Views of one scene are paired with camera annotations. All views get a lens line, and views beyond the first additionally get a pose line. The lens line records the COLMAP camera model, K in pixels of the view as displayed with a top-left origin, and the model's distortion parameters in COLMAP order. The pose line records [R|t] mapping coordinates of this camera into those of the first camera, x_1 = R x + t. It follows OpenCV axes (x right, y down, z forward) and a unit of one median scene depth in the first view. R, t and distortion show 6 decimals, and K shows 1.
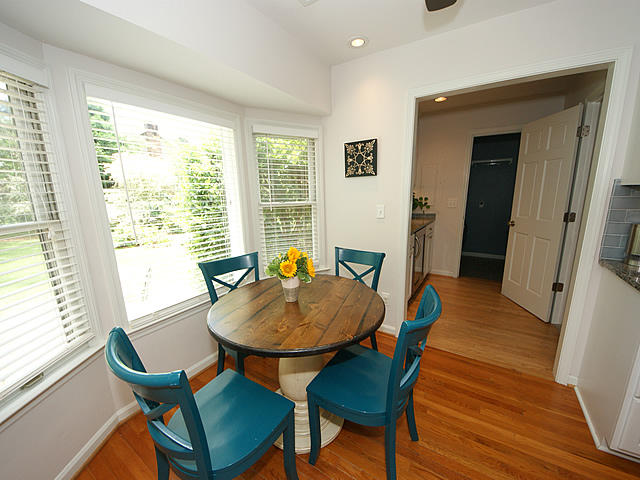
lens RADIAL K [[257.7, 0, 320.7], [0, 257.7, 245.9], [0, 0, 1]] dist [-0.002635, -0.000794]
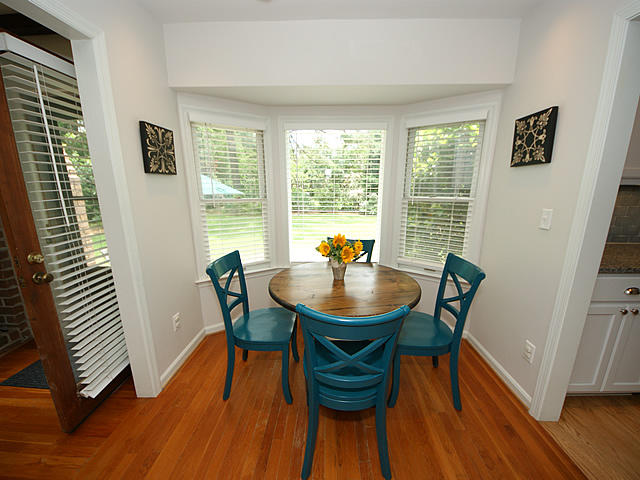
lens RADIAL K [[257.7, 0, 317.0], [0, 257.7, 240.3], [0, 0, 1]] dist [-0.002635, -0.000794]
pose [[0.513238, 0.191318, -0.836650, 0.483052], [-0.171462, 0.978042, 0.118468, -0.057149], [0.840944, 0.082652, 0.534772, 0.172100]]
